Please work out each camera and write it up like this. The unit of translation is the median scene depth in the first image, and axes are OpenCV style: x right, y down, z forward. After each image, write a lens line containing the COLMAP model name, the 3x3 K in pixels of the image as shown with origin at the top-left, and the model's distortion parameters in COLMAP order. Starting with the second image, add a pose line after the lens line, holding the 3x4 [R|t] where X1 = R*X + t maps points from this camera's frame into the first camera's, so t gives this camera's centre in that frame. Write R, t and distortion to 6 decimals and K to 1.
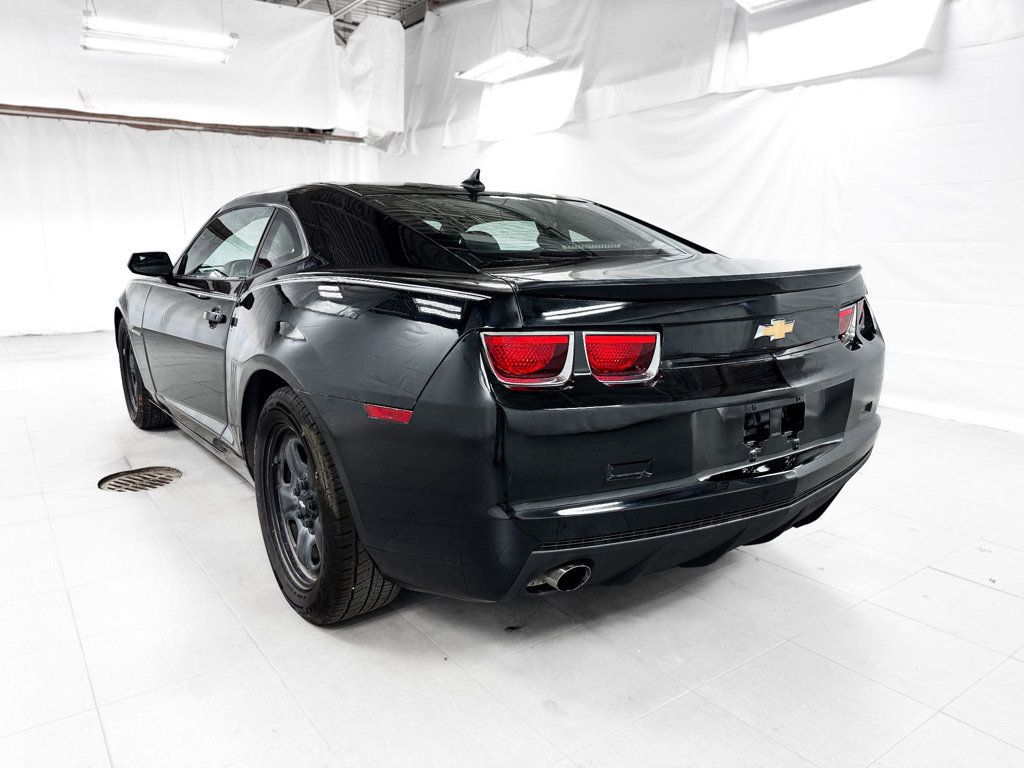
lens RADIAL K [[722.4, 0, 487.0], [0, 722.4, 381.7], [0, 0, 1]] dist [0.029682, -0.039072]
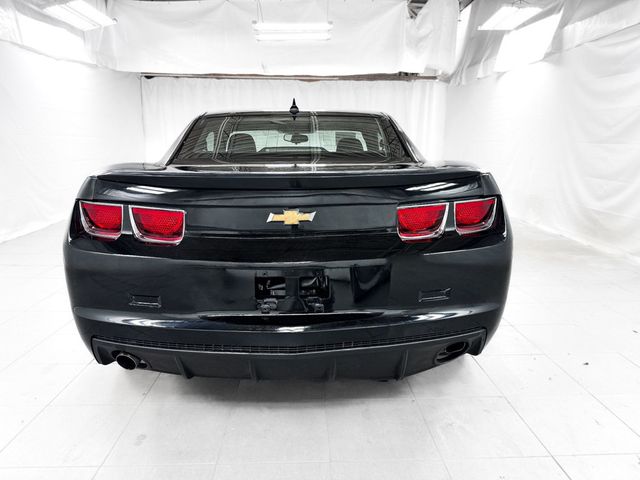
lens RADIAL K [[435.7, 0, 315.5], [0, 435.7, 249.8], [0, 0, 1]] dist [0.003669, -0.005472]
pose [[0.862787, 0.115895, -0.492105, 0.181753], [-0.091240, 0.993082, 0.073914, -0.015180], [0.497267, -0.018872, 0.867392, 0.073850]]
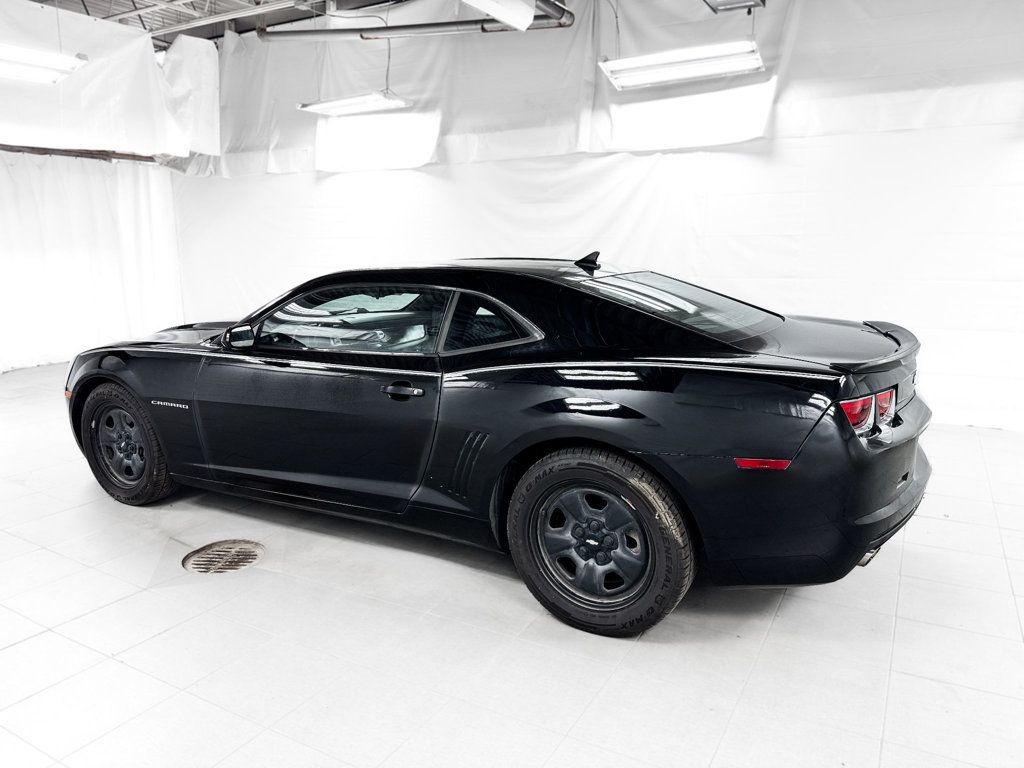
lens RADIAL K [[722.4, 0, 487.0], [0, 722.4, 381.7], [0, 0, 1]] dist [0.029682, -0.039072]
pose [[0.926673, -0.073870, 0.368539, -0.230696], [0.077565, 0.996976, 0.004800, -0.033278], [-0.367779, 0.024138, 0.929600, -0.022887]]
